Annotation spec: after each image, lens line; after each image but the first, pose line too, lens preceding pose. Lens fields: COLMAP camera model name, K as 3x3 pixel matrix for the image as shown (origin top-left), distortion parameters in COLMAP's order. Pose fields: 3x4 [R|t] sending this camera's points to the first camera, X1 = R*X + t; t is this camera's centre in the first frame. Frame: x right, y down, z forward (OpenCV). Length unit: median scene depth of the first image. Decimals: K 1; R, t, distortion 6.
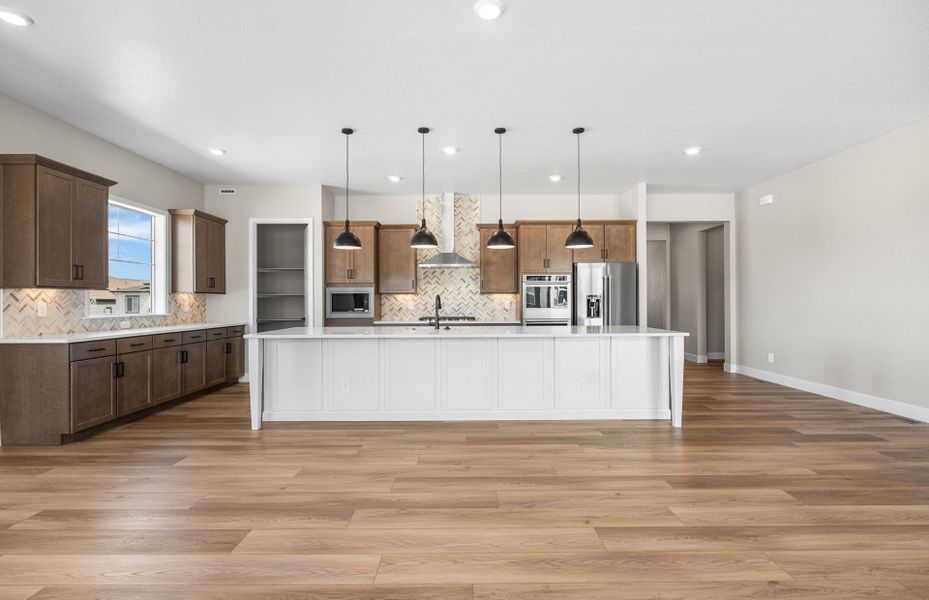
lens RADIAL K [[438.4, 0, 464.5], [0, 438.4, 300.0], [0, 0, 1]] dist [-0.000569, 0.000035]
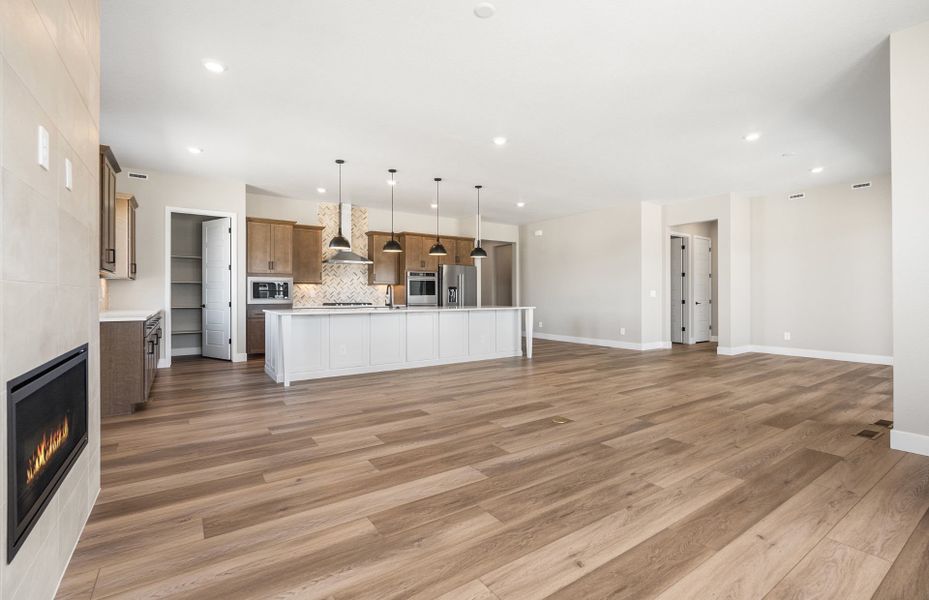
lens RADIAL K [[413.8, 0, 464.5], [0, 413.8, 300.0], [0, 0, 1]] dist [-0.003062, -0.000129]
pose [[0.828599, -0.002662, 0.559837, -0.446162], [-0.004727, 0.999920, 0.011749, 0.016323], [-0.559823, -0.012382, 0.828519, -0.180219]]
